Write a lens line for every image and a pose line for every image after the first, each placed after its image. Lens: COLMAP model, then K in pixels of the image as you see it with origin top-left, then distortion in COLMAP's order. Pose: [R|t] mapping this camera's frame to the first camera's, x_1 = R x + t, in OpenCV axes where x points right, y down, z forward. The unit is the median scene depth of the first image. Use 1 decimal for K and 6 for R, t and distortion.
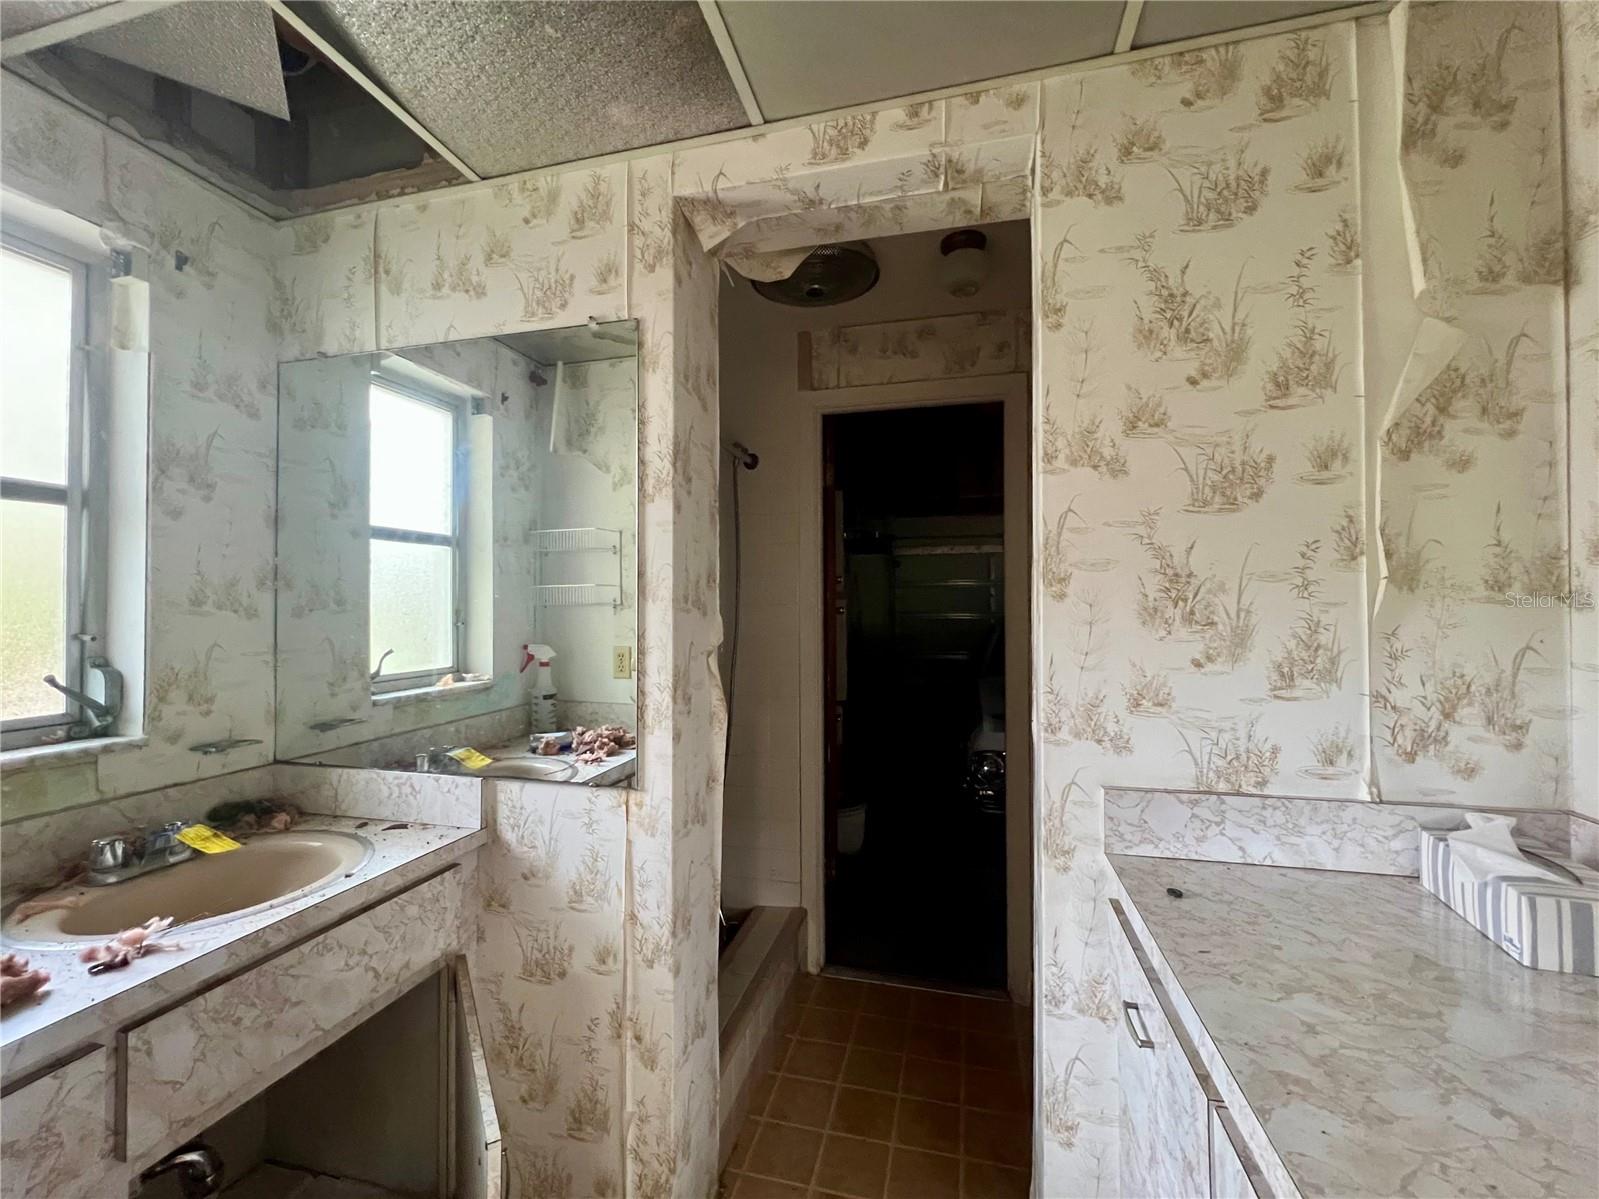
lens RADIAL K [[663.7, 0, 799.5], [0, 663.7, 599.5], [0, 0, 1]] dist [-0.000421, 0.000056]
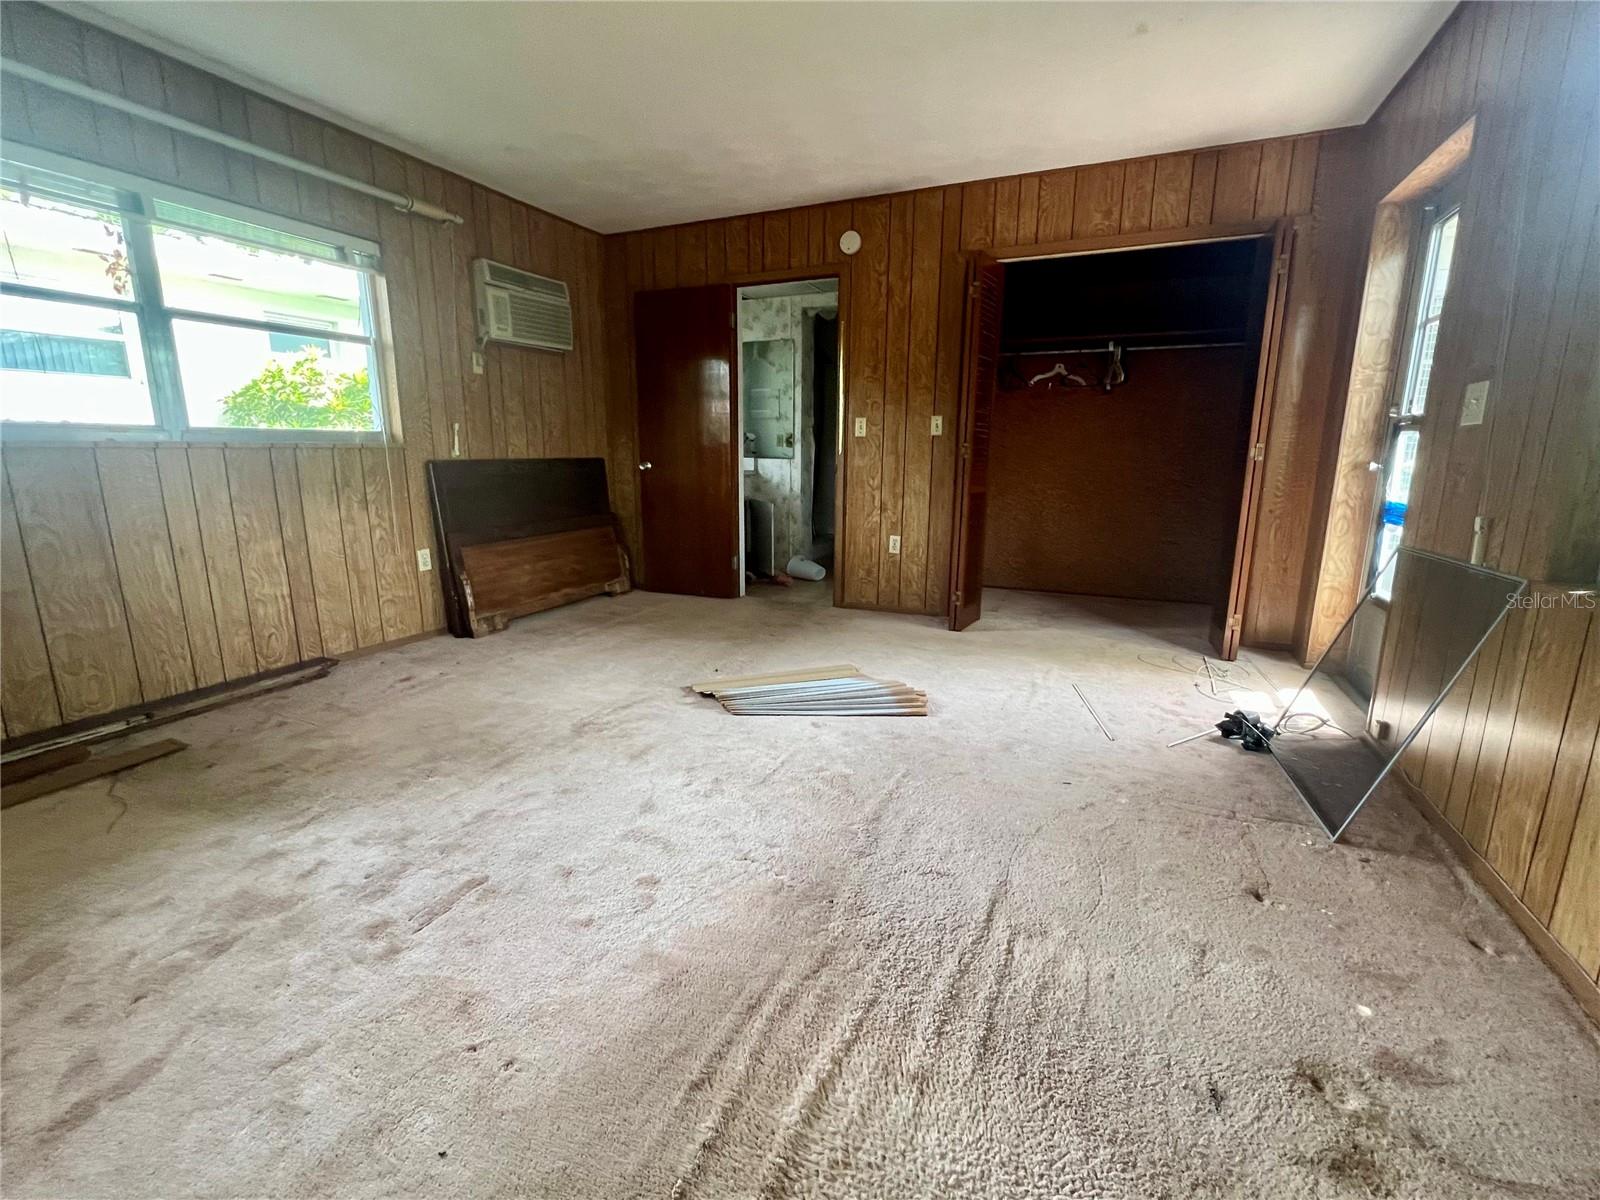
lens RADIAL K [[697.5, 0, 800.0], [0, 697.5, 600.0], [0, 0, 1]] dist [-0.002062, -0.000349]
pose [[0.986627, 0.042875, -0.157255, 0.516456], [-0.006432, 0.974274, 0.225275, 0.157441], [0.162868, -0.221251, 0.961521, -3.321258]]
